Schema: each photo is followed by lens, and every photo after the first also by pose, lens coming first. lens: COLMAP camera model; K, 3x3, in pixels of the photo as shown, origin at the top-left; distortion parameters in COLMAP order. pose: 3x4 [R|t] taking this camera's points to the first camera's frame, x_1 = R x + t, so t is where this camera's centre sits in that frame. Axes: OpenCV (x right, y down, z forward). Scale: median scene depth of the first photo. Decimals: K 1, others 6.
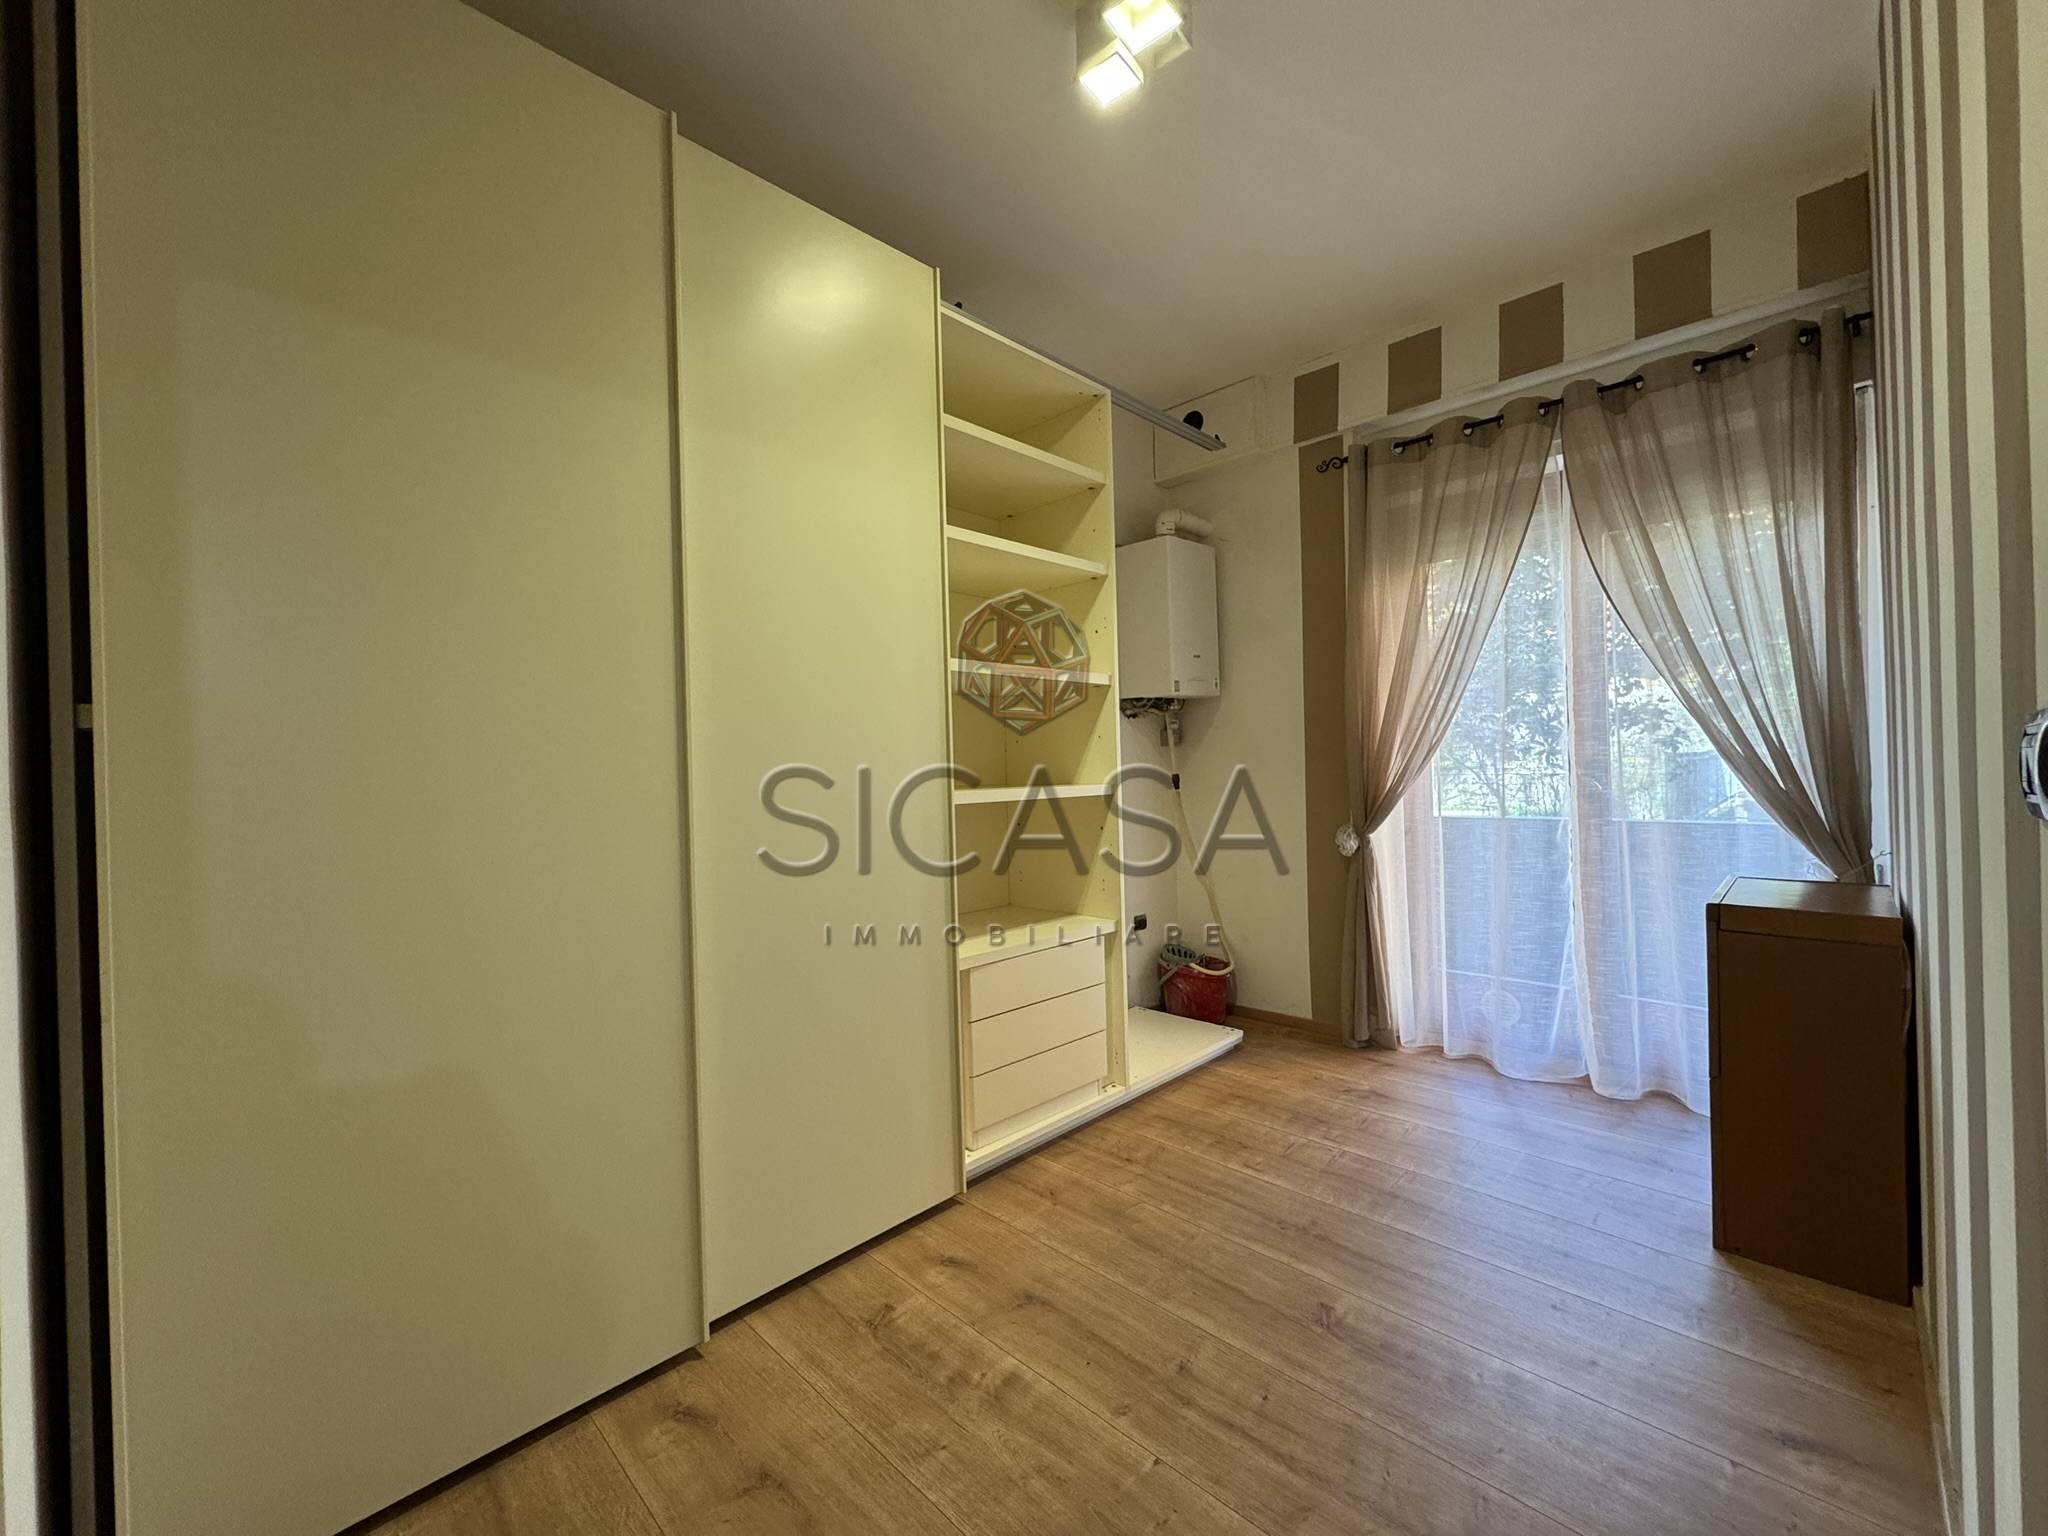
lens RADIAL K [[814.7, 0, 1021.6], [0, 814.7, 763.6], [0, 0, 1]] dist [-0.002803, 0.001332]
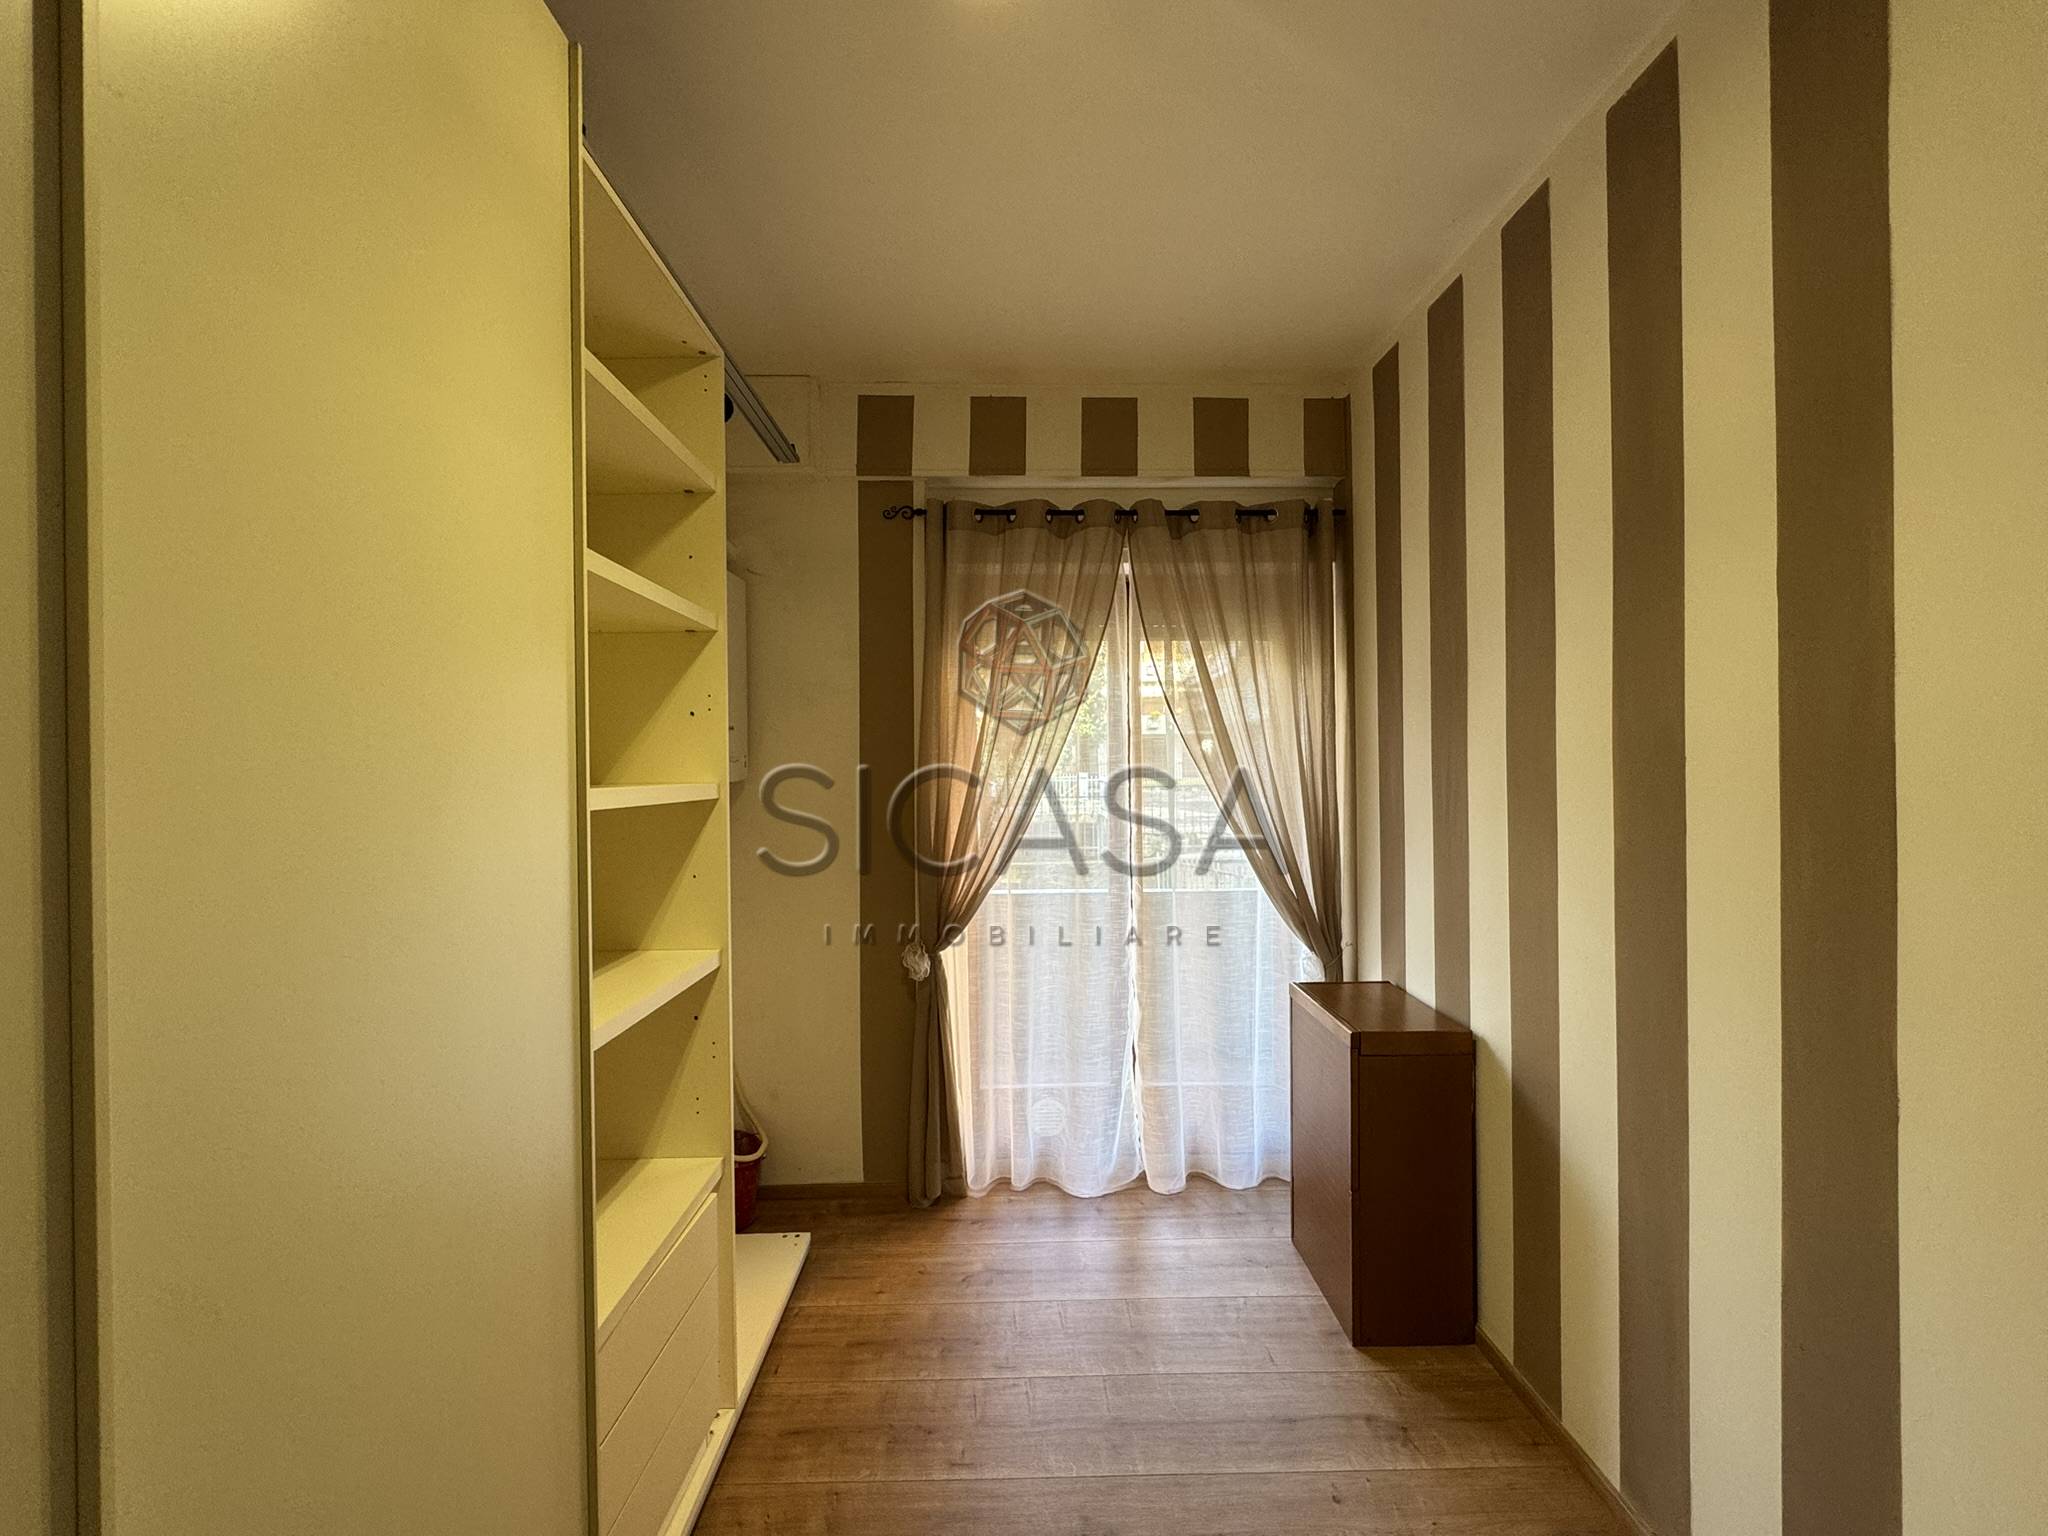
lens RADIAL K [[911.2, 0, 1020.3], [0, 911.2, 766.7], [0, 0, 1]] dist [-0.002376, 0.001582]
pose [[0.701653, 0.017281, 0.712309, -0.223524], [-0.007624, 0.999831, -0.016747, -0.102927], [-0.712478, 0.006319, 0.701666, 0.288816]]
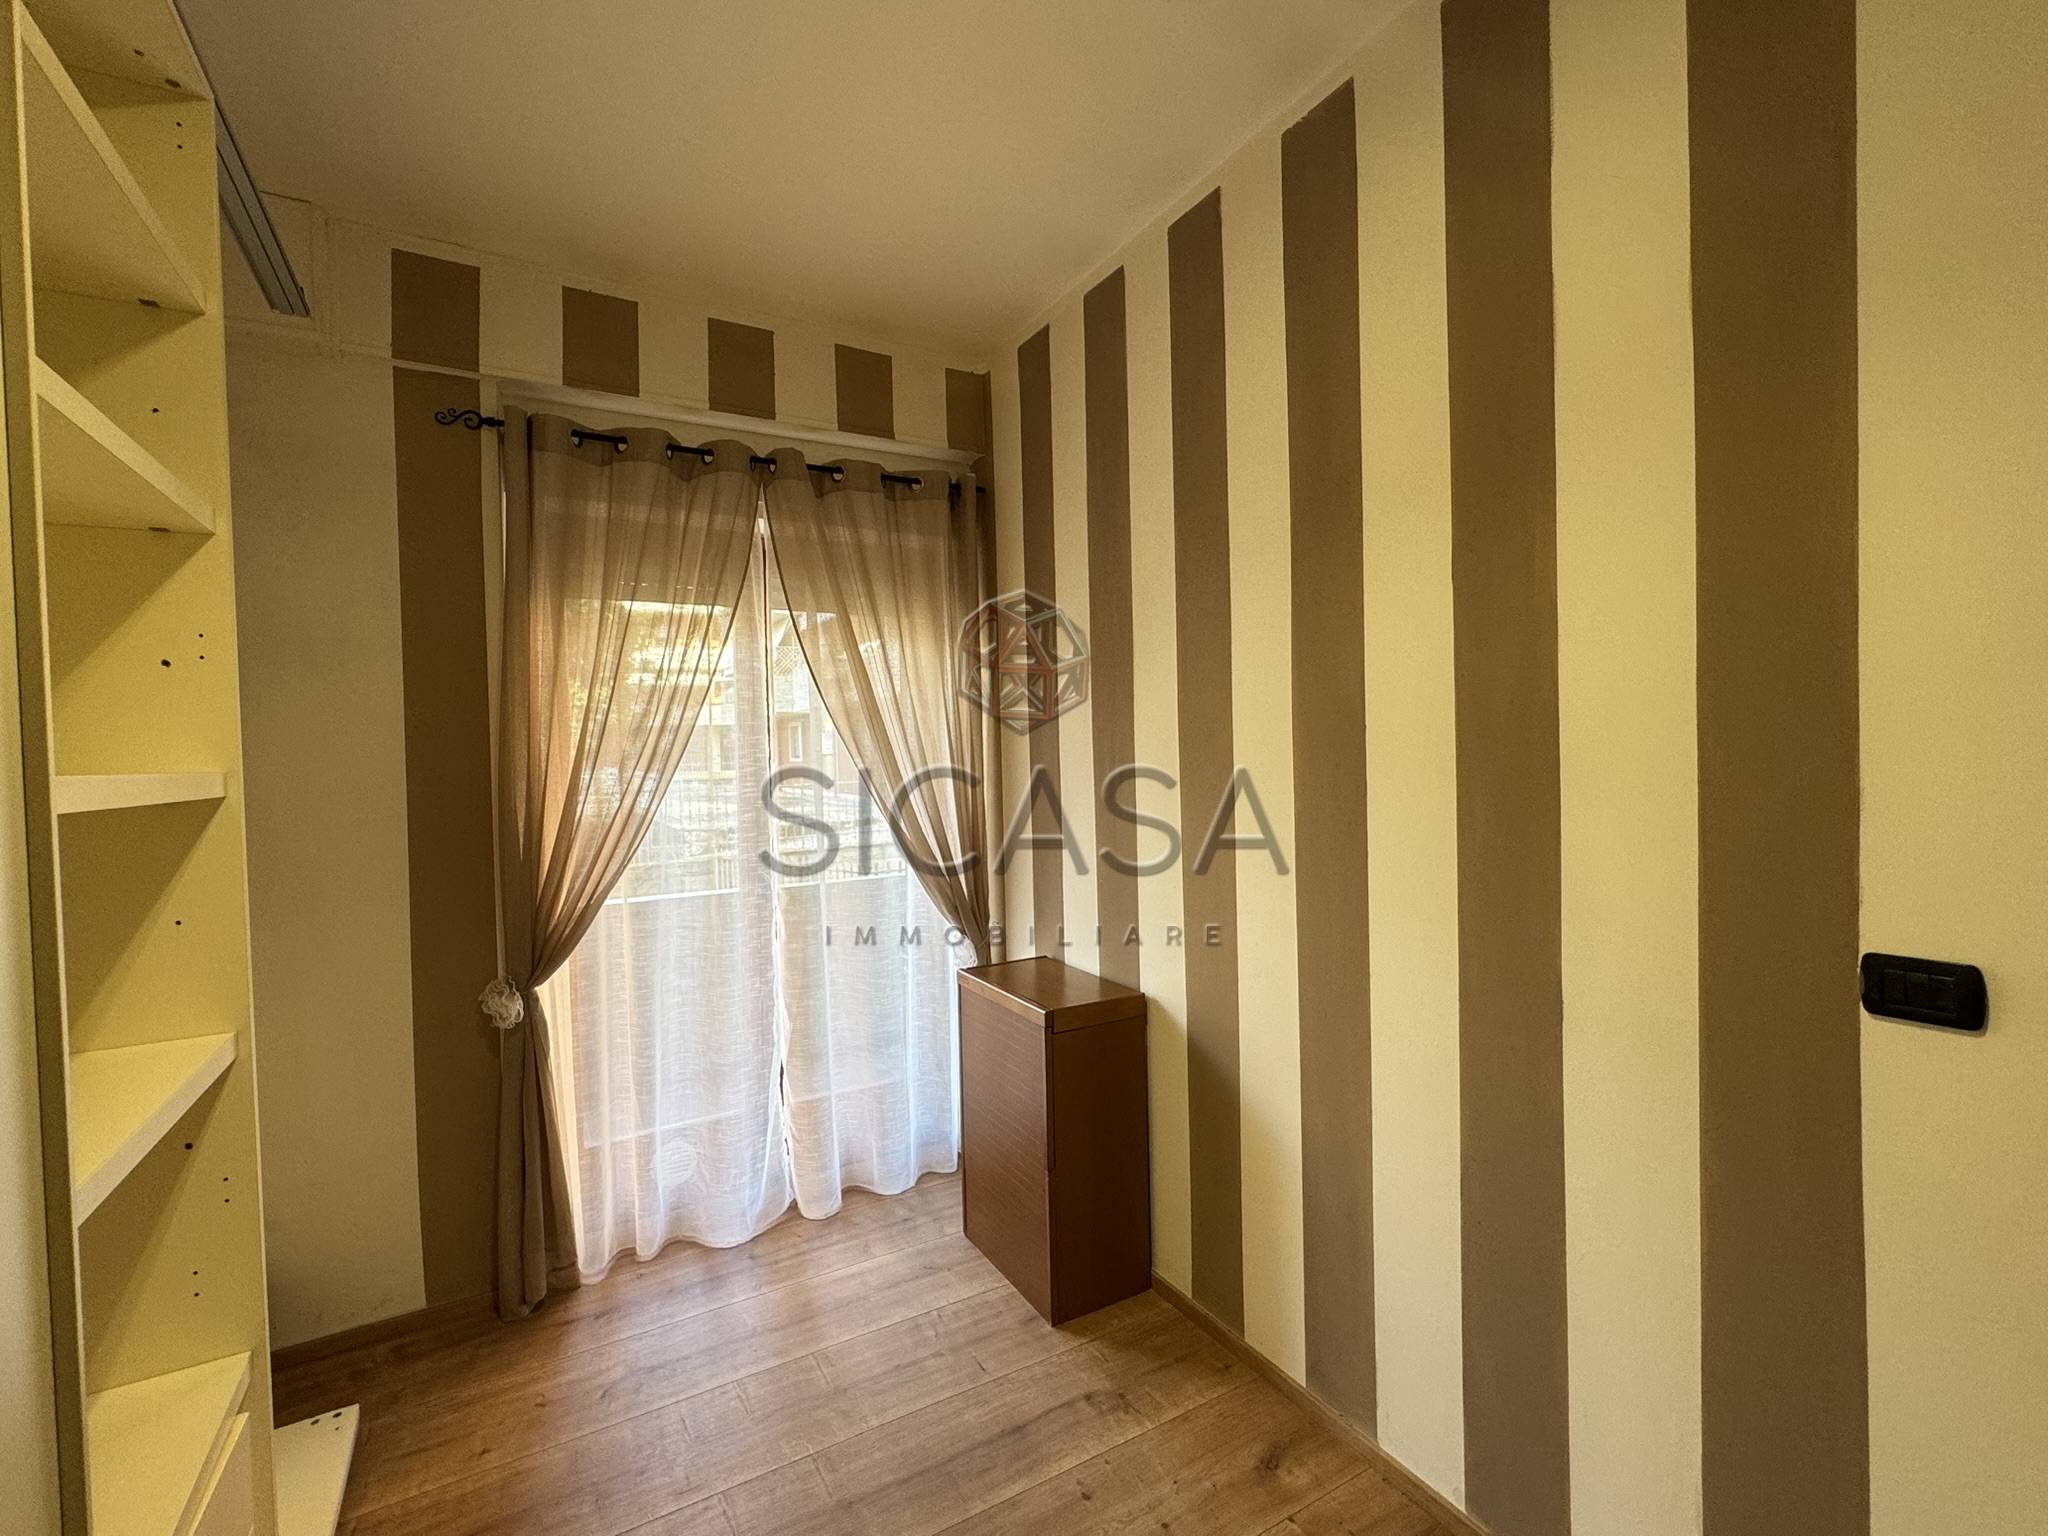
lens RADIAL K [[911.2, 0, 1020.9], [0, 911.2, 767.2], [0, 0, 1]] dist [-0.002376, 0.001582]
pose [[0.273943, -0.000794, 0.961746, -0.210633], [0.018521, 0.999819, -0.004450, -0.094517], [-0.961568, 0.019032, 0.273908, 0.440704]]
